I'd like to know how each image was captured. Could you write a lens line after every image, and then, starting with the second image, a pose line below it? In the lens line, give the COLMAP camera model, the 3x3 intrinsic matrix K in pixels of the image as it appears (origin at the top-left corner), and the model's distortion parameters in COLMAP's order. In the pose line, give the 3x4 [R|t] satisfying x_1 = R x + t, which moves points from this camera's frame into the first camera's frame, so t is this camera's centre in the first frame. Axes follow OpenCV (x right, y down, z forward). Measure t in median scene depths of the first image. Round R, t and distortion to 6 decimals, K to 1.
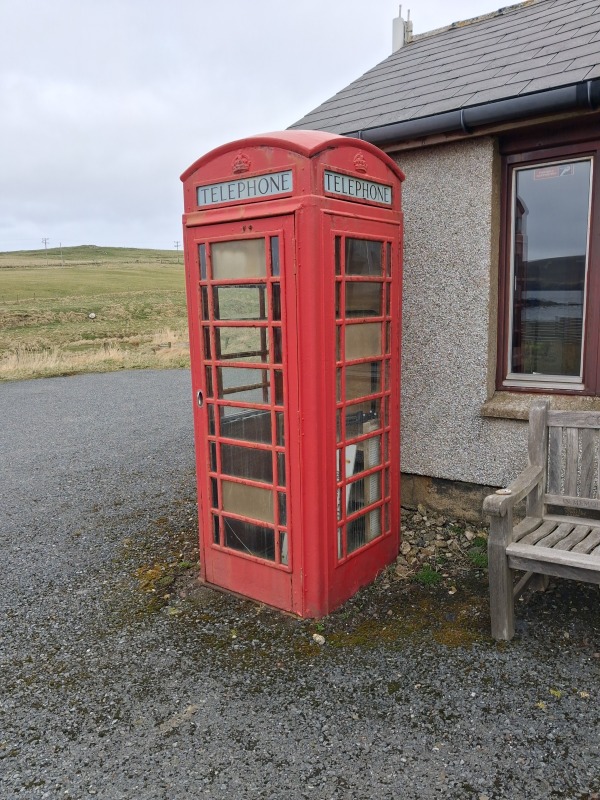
lens RADIAL K [[625.5, 0, 288.4], [0, 625.5, 404.6], [0, 0, 1]] dist [0.000537, -0.006649]
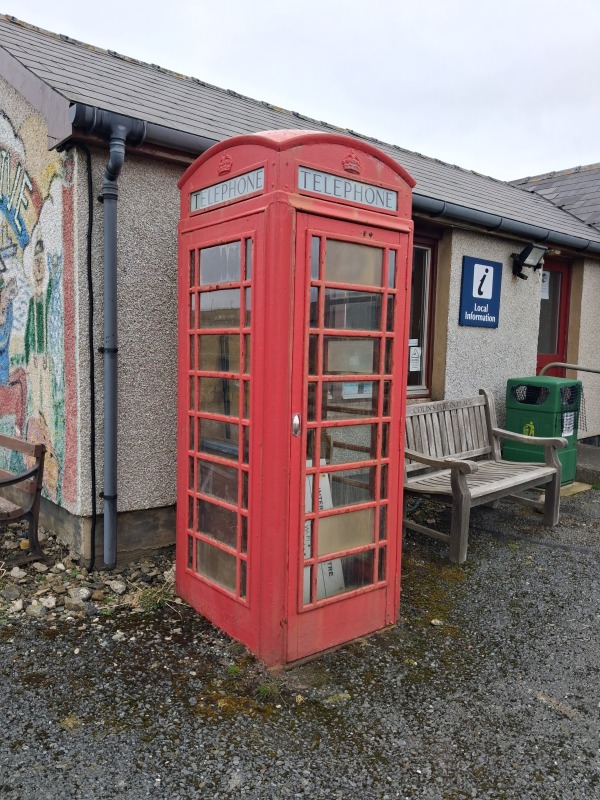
lens RADIAL K [[625.5, 0, 288.4], [0, 625.5, 404.6], [0, 0, 1]] dist [0.000537, -0.006649]
pose [[0.228453, -0.052055, 0.972162, -1.022404], [0.135634, 0.990533, 0.021166, -0.059858], [-0.964061, 0.127023, 0.233351, 0.915534]]
